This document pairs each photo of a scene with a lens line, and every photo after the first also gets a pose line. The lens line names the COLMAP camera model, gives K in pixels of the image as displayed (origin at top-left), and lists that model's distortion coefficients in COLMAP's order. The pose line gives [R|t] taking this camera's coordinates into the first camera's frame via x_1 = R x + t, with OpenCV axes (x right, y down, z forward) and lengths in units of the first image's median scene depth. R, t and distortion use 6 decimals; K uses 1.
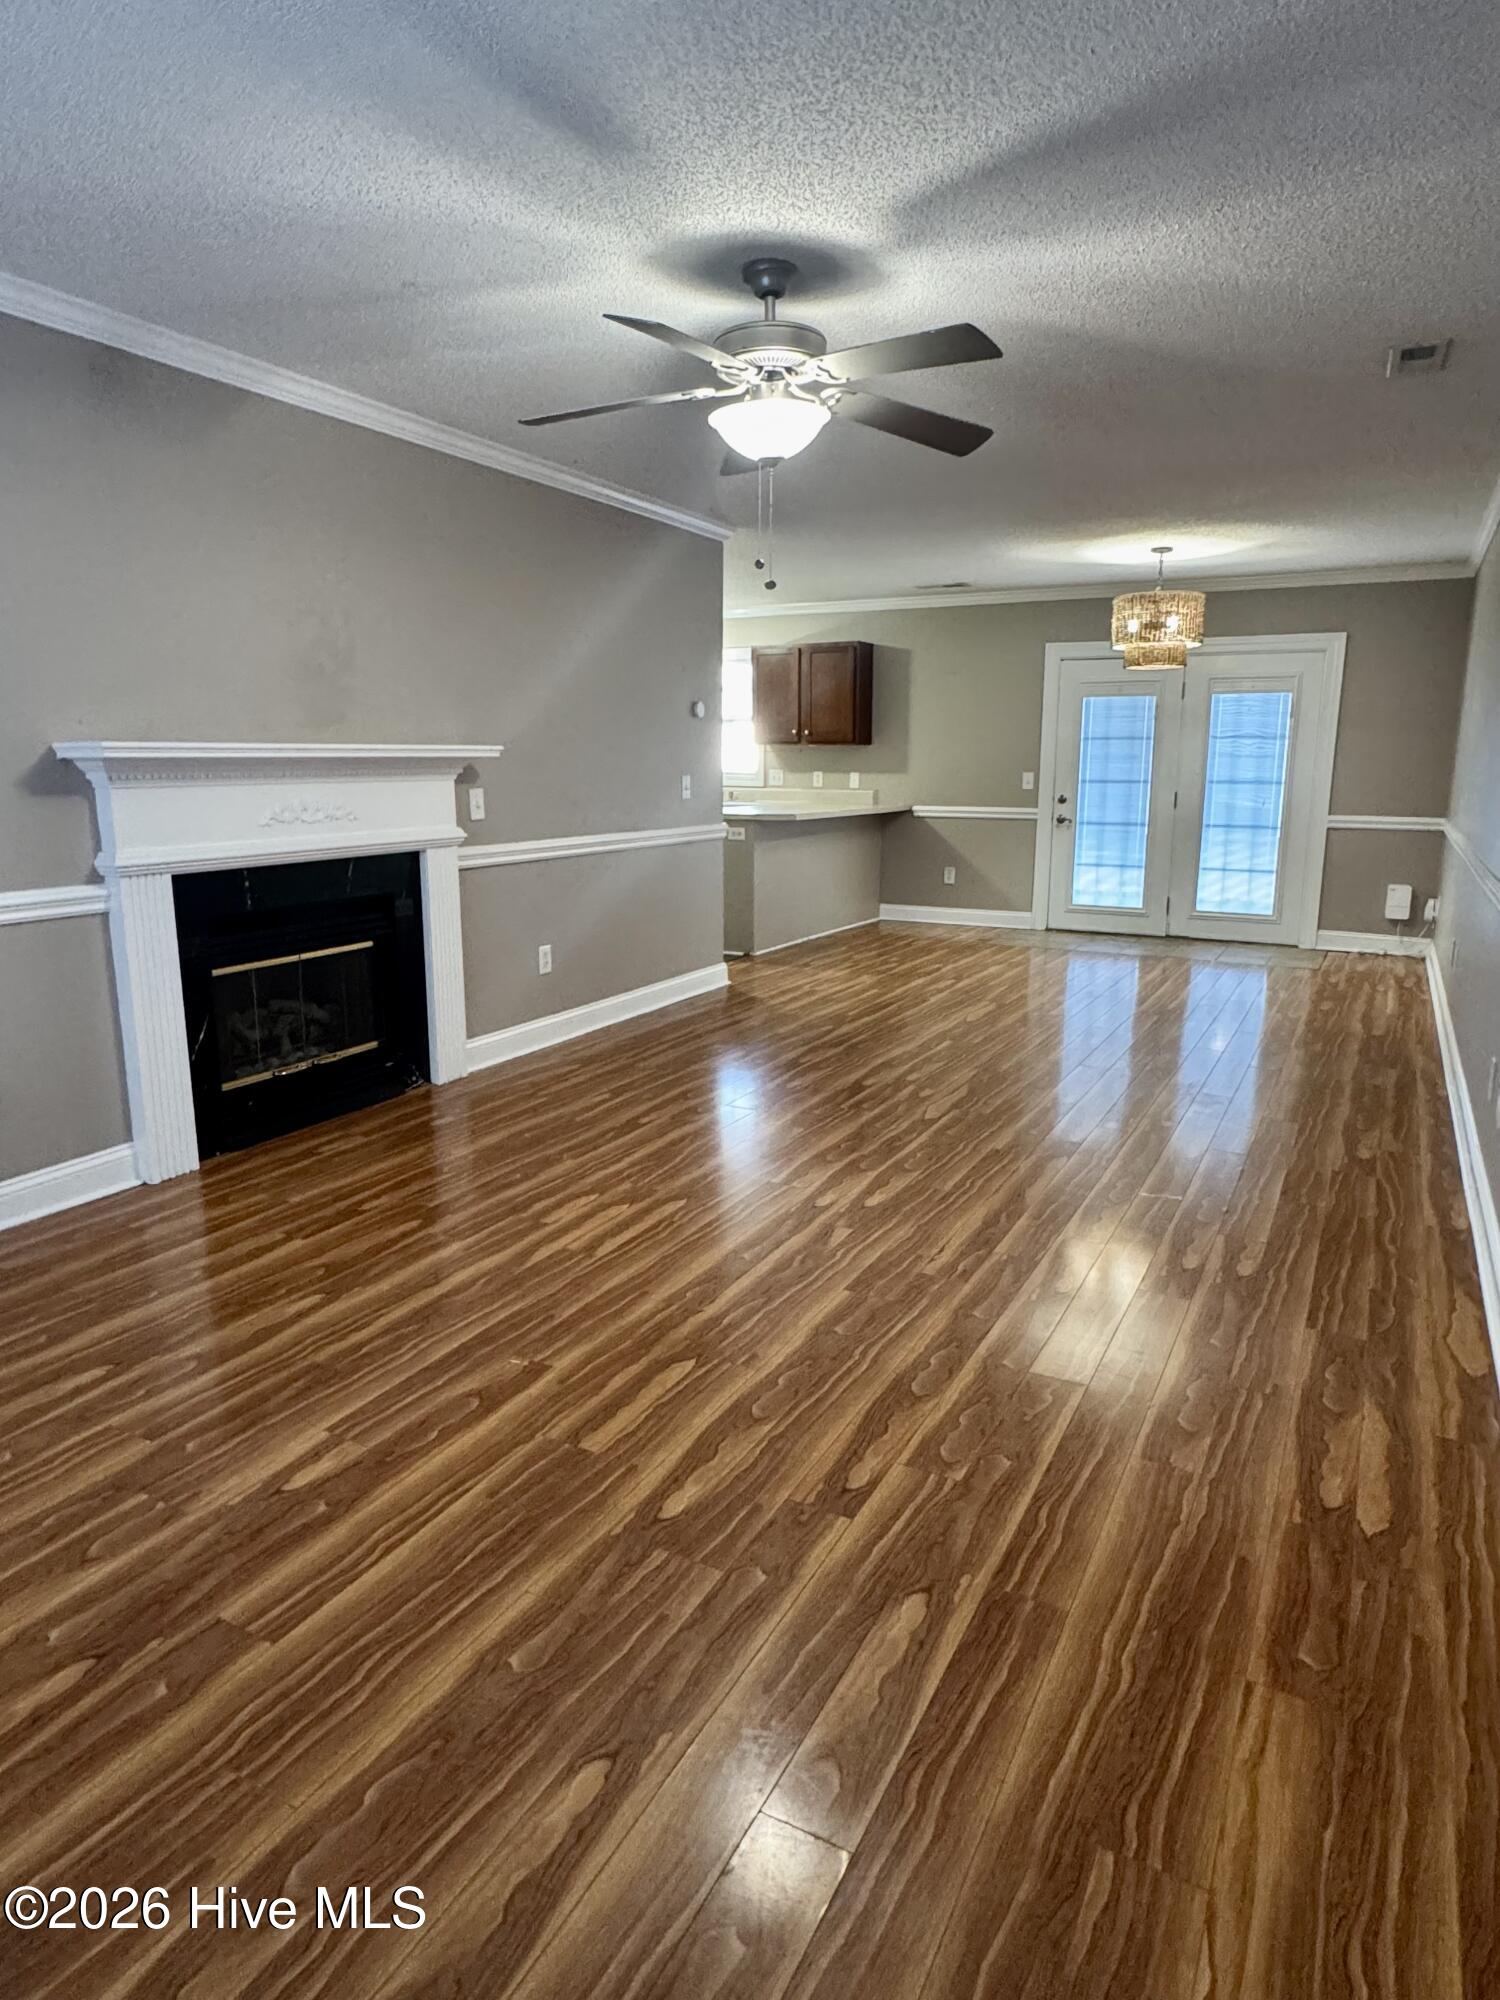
lens RADIAL K [[1204.5, 0, 750.8], [0, 1204.5, 995.1], [0, 0, 1]] dist [-0.001862, -0.000587]
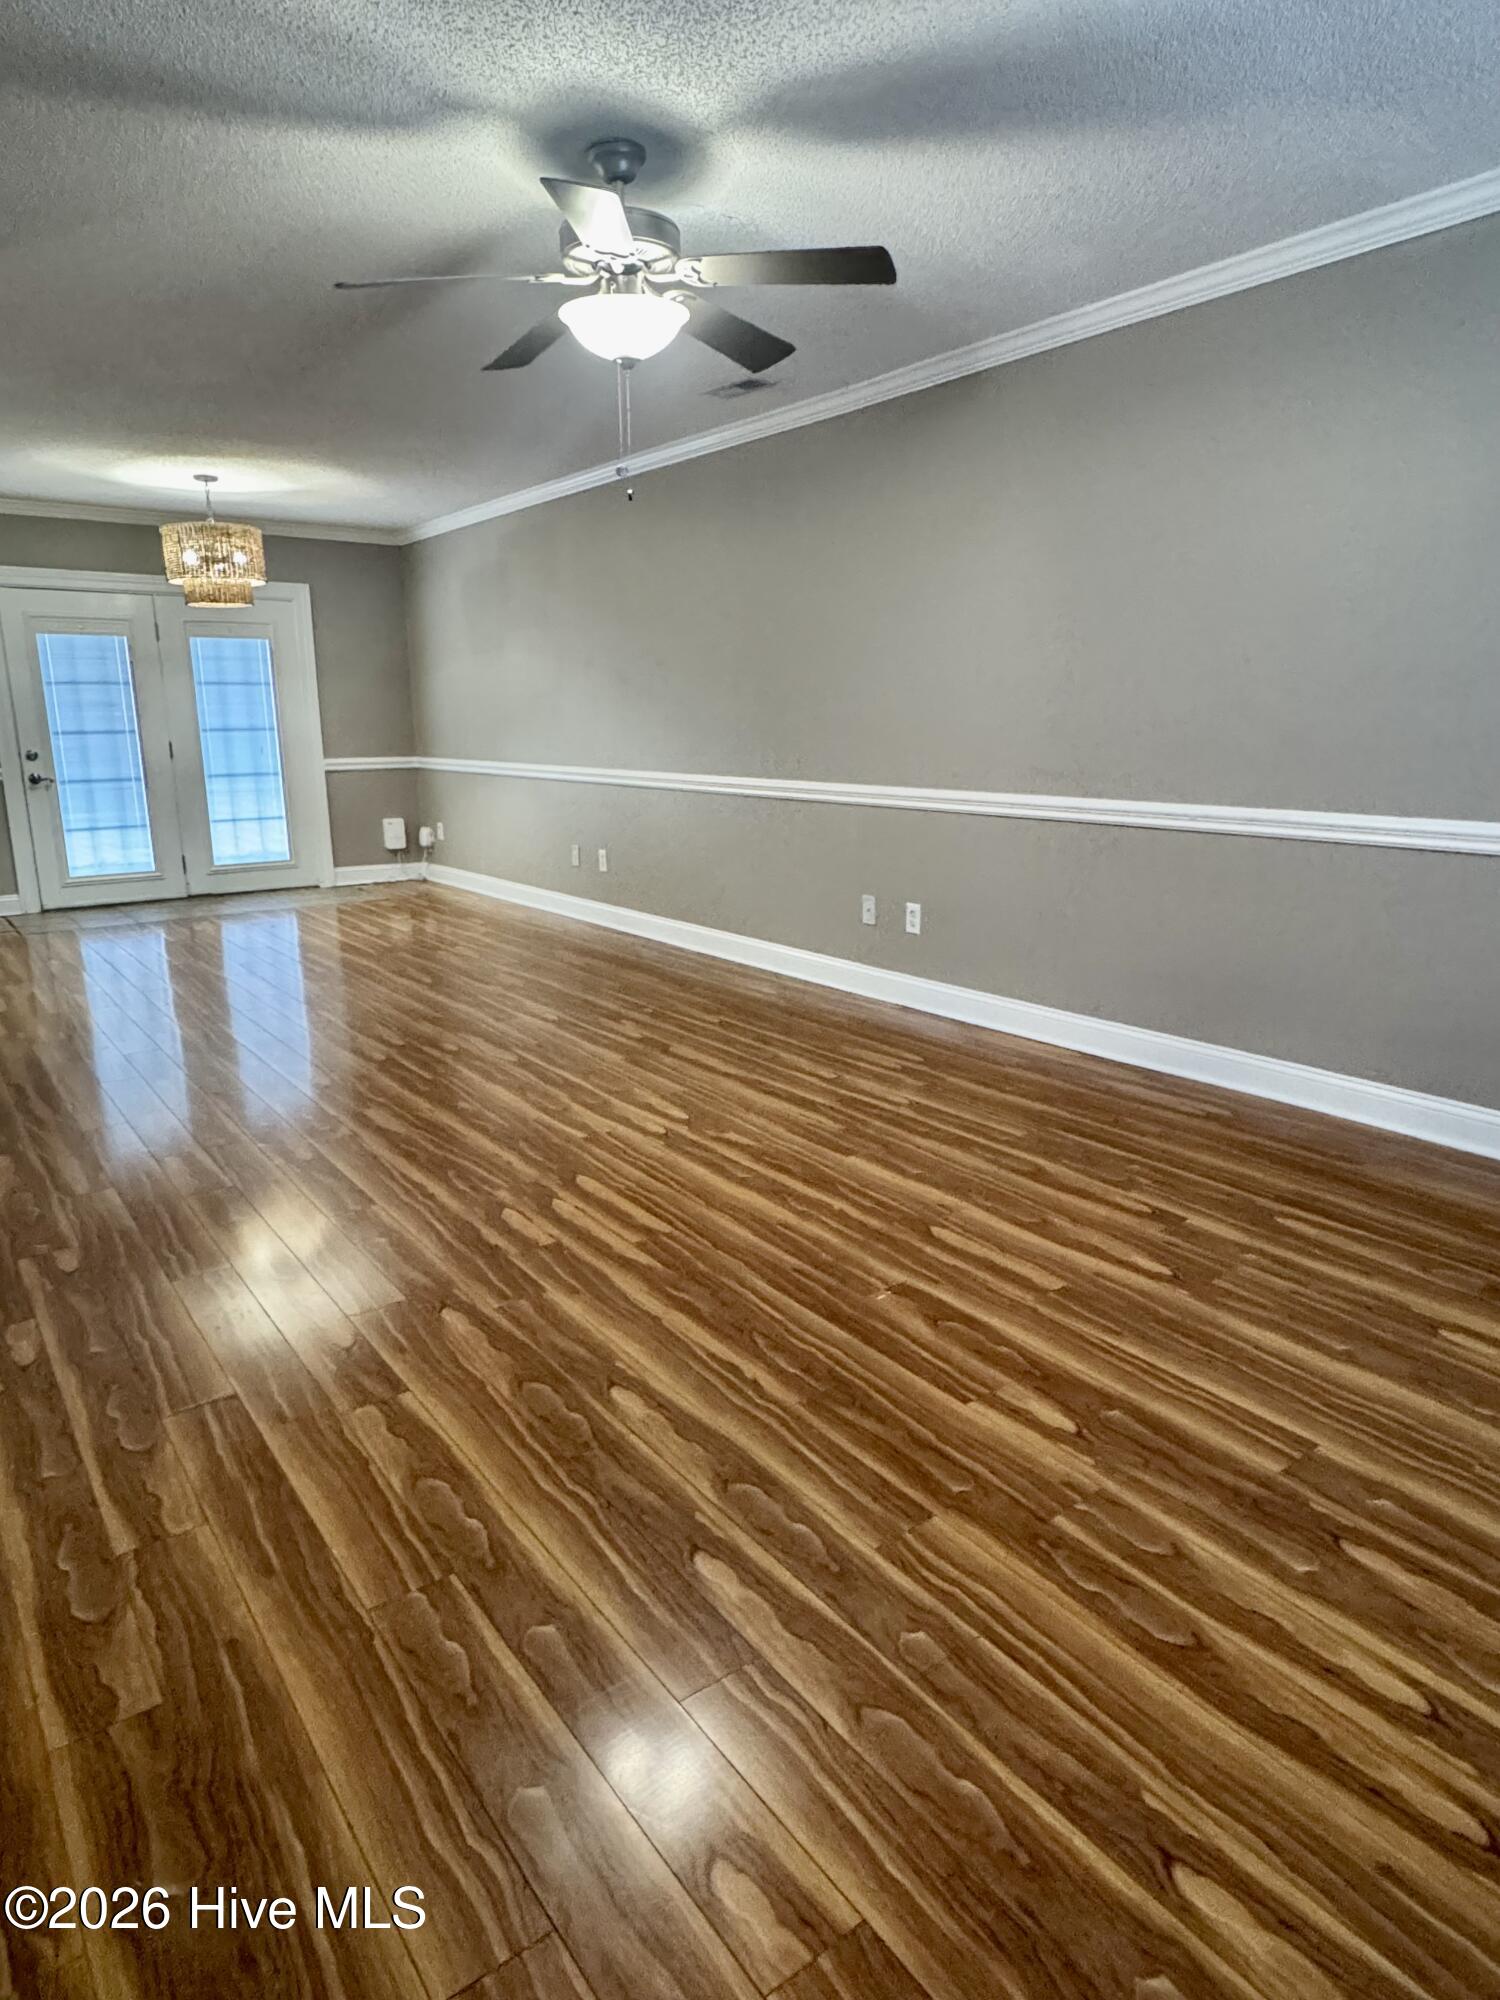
lens RADIAL K [[1204.5, 0, 754.7], [0, 1204.5, 1006.3], [0, 0, 1]] dist [-0.001862, -0.000587]
pose [[0.425110, -0.220005, 0.877997, -0.796220], [0.185236, 0.970627, 0.153528, -0.071002], [-0.885985, 0.097371, 0.453376, 0.477252]]
